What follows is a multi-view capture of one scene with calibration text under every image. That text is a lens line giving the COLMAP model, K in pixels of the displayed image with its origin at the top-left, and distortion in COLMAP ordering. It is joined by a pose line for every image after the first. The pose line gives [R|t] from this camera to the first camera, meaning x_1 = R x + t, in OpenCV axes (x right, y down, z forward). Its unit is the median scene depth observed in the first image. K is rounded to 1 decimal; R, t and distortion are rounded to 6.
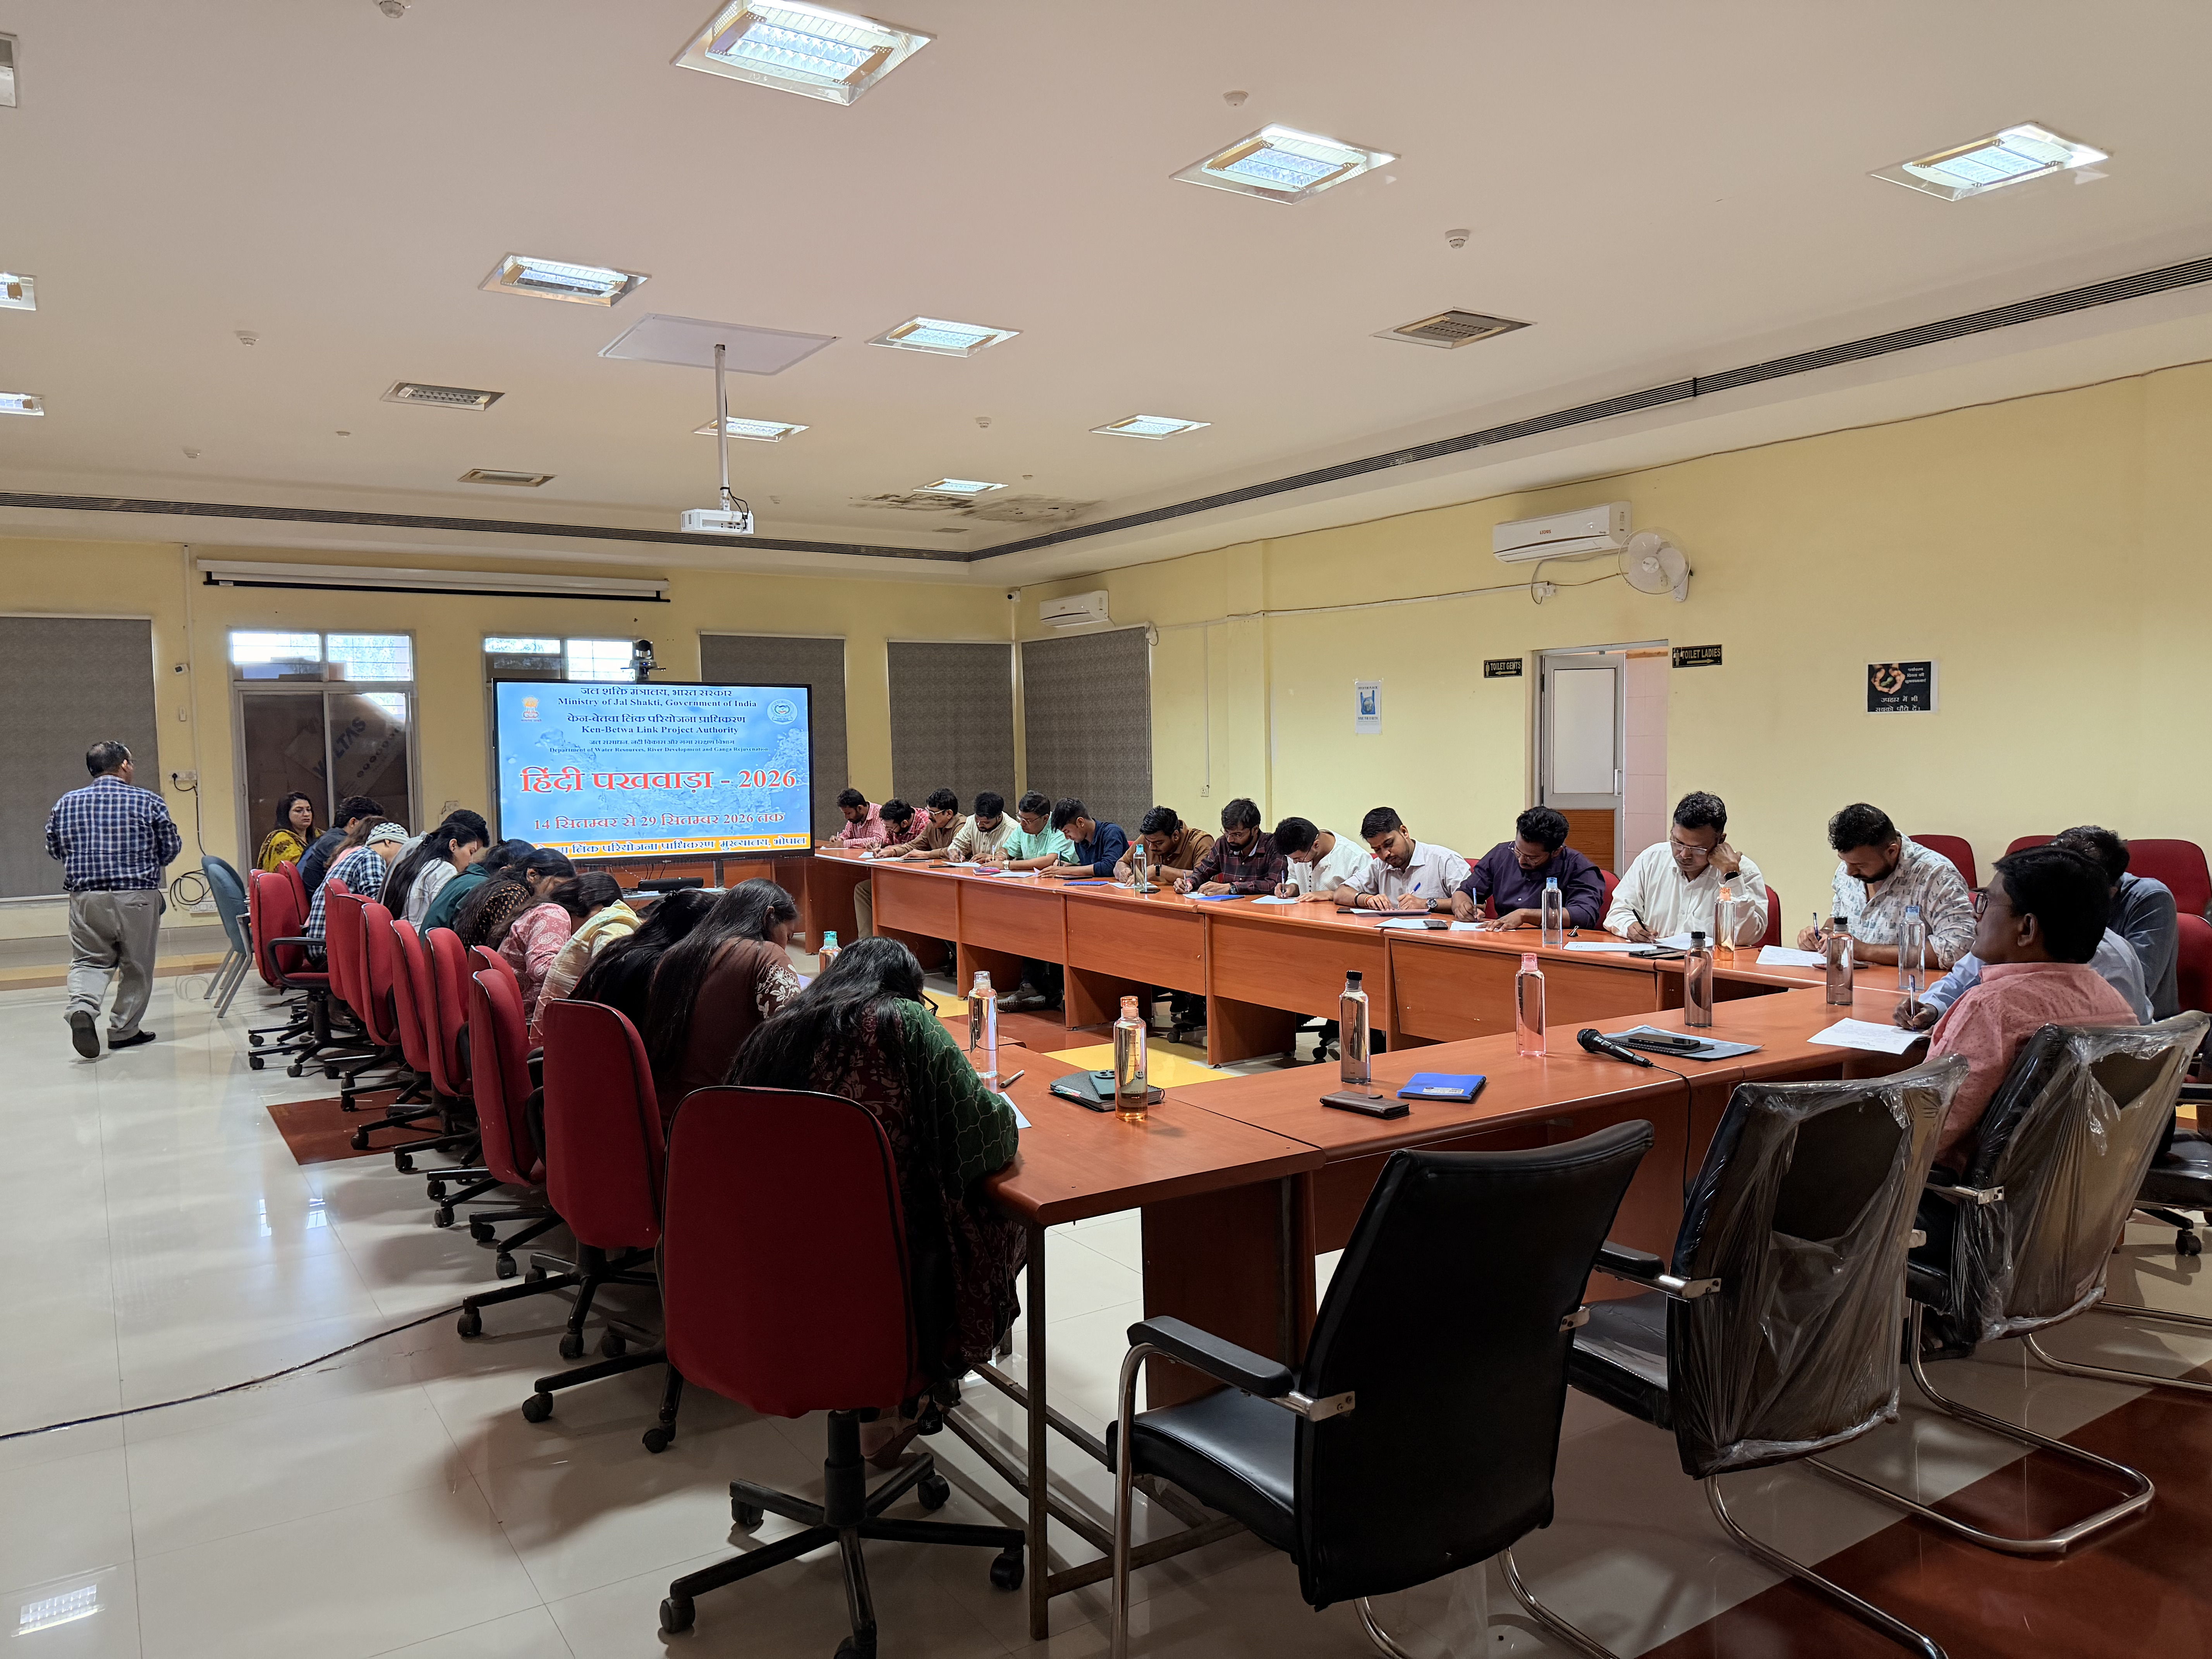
lens RADIAL K [[1551.8, 0, 1111.6], [0, 1551.8, 838.4], [0, 0, 1]] dist [0.072766, -0.087002]
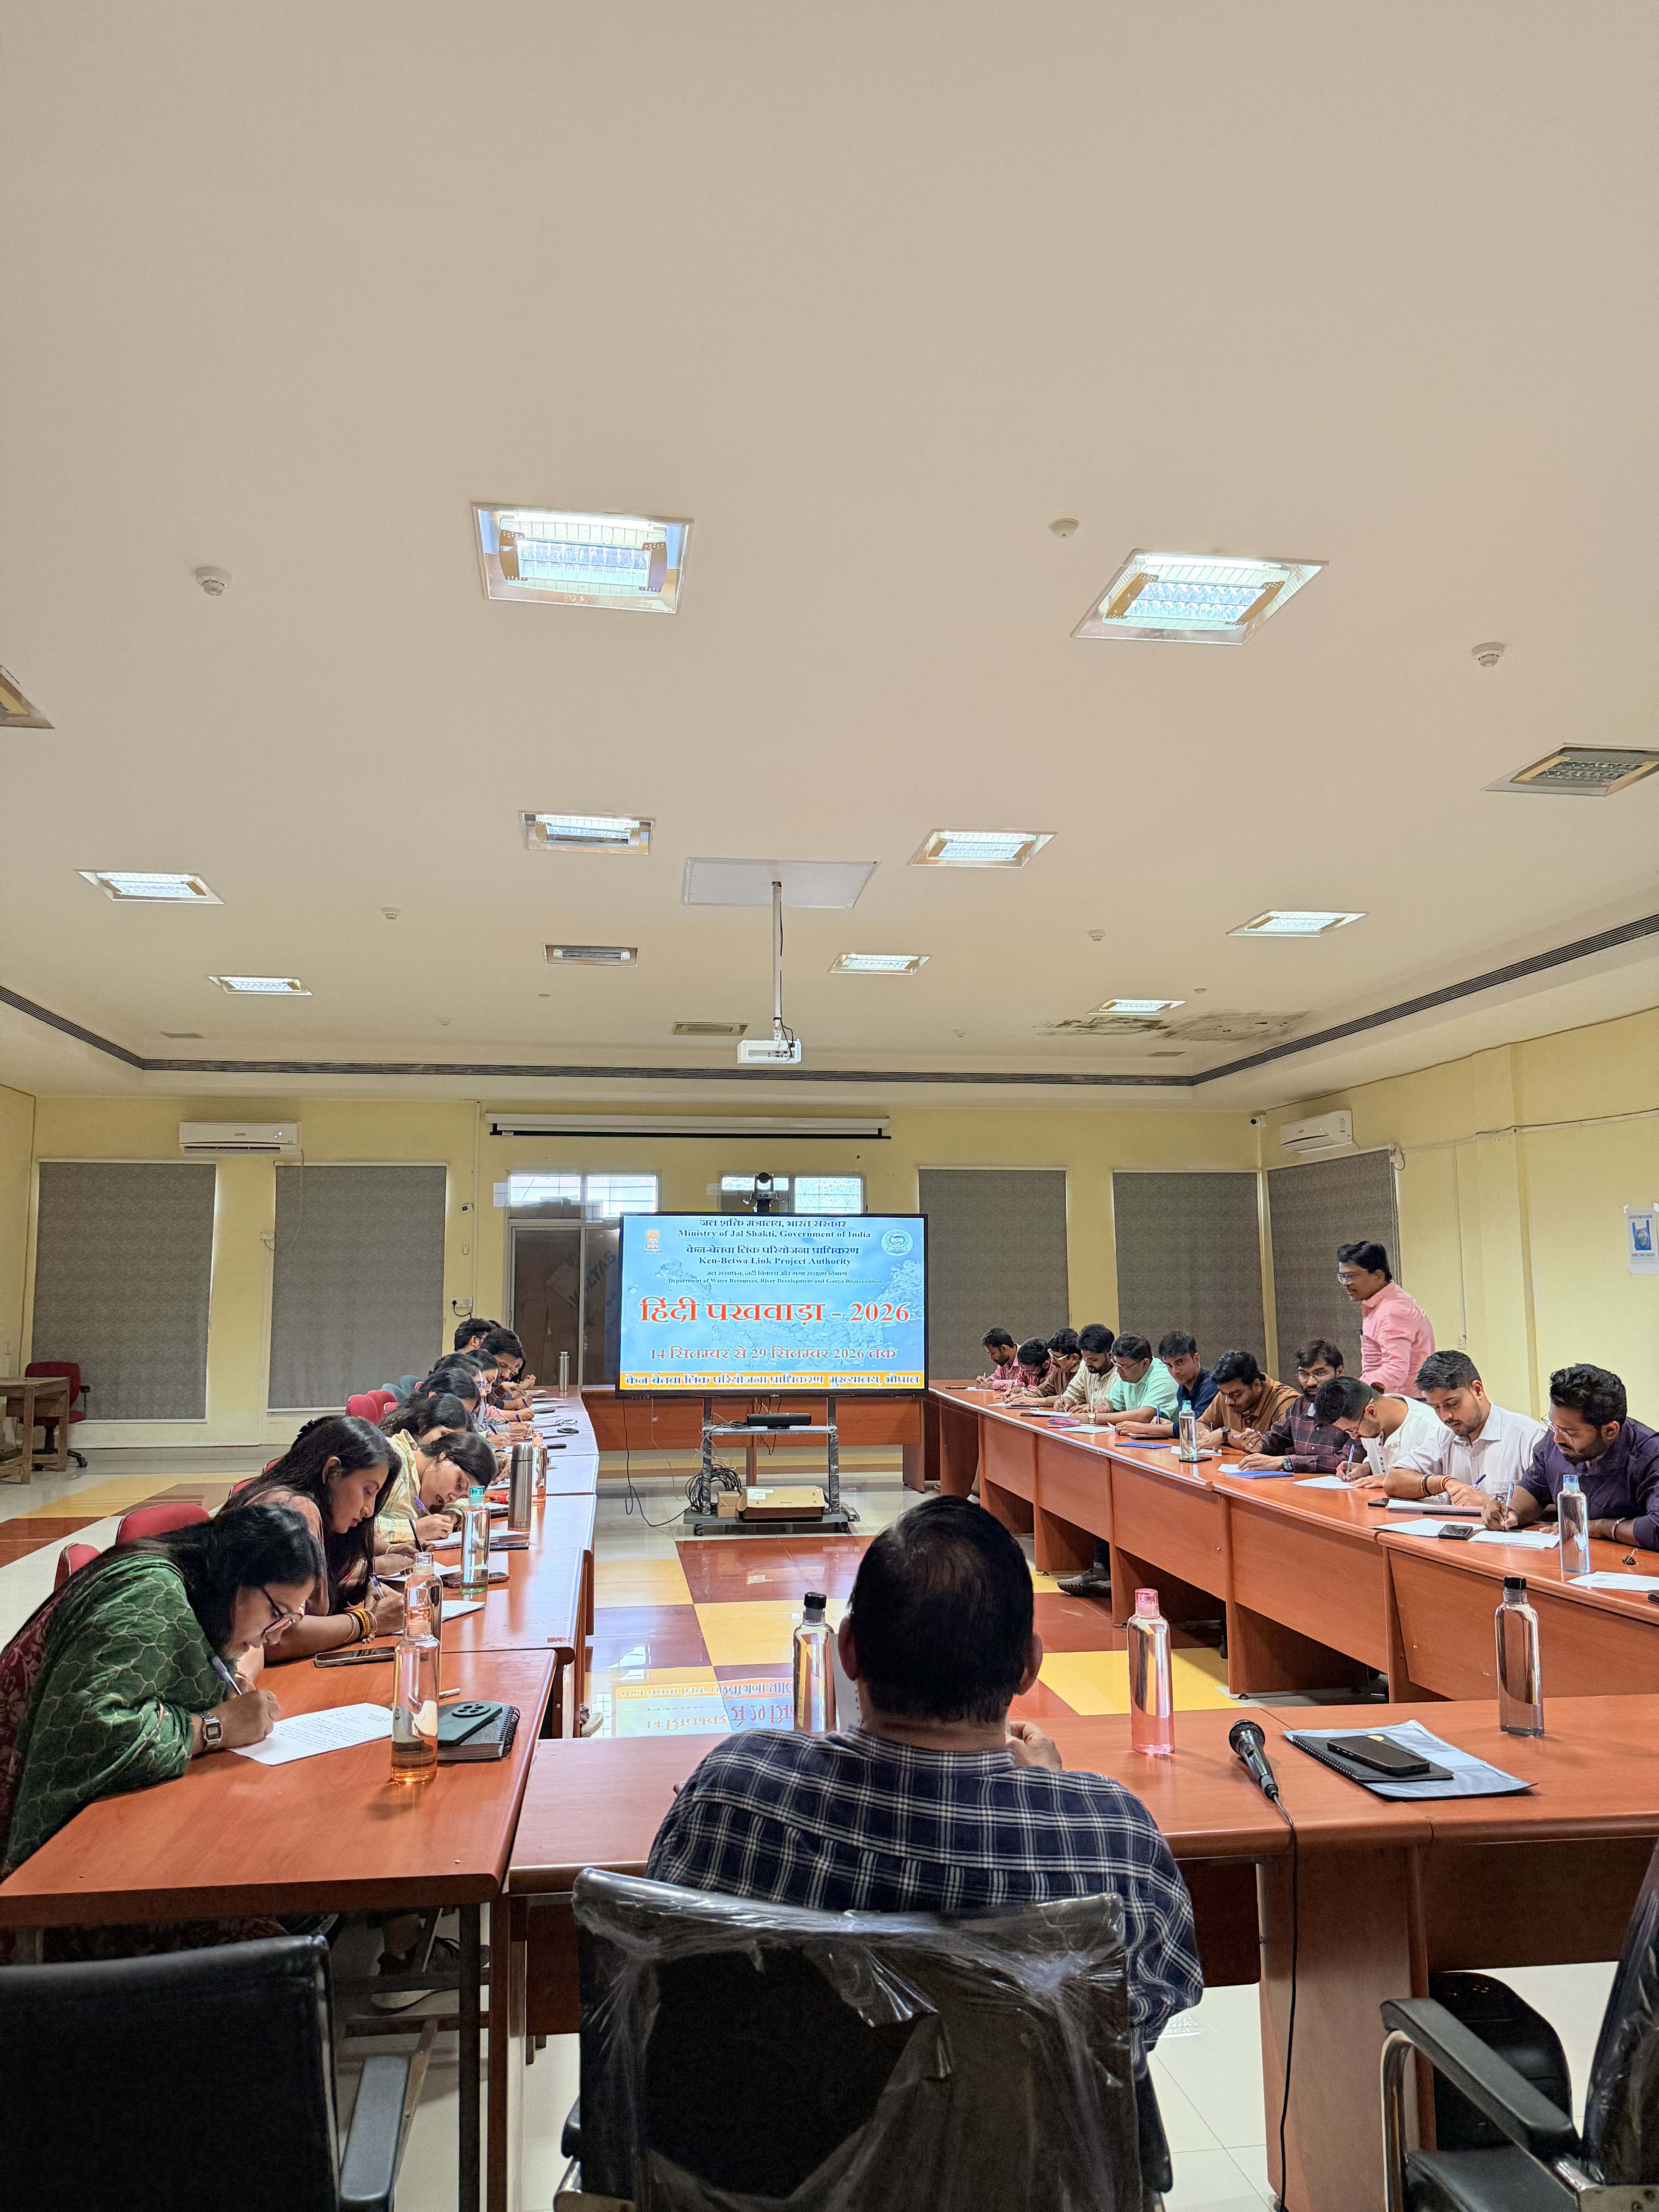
lens RADIAL K [[1551.8, 0, 828.7], [0, 1551.8, 1115.8], [0, 0, 1]] dist [0.072766, -0.087002]
pose [[0.906588, -0.034191, -0.420628, 0.179651], [-0.036403, 0.986662, -0.158661, -0.006126], [0.420443, 0.159152, 0.893252, 0.128751]]
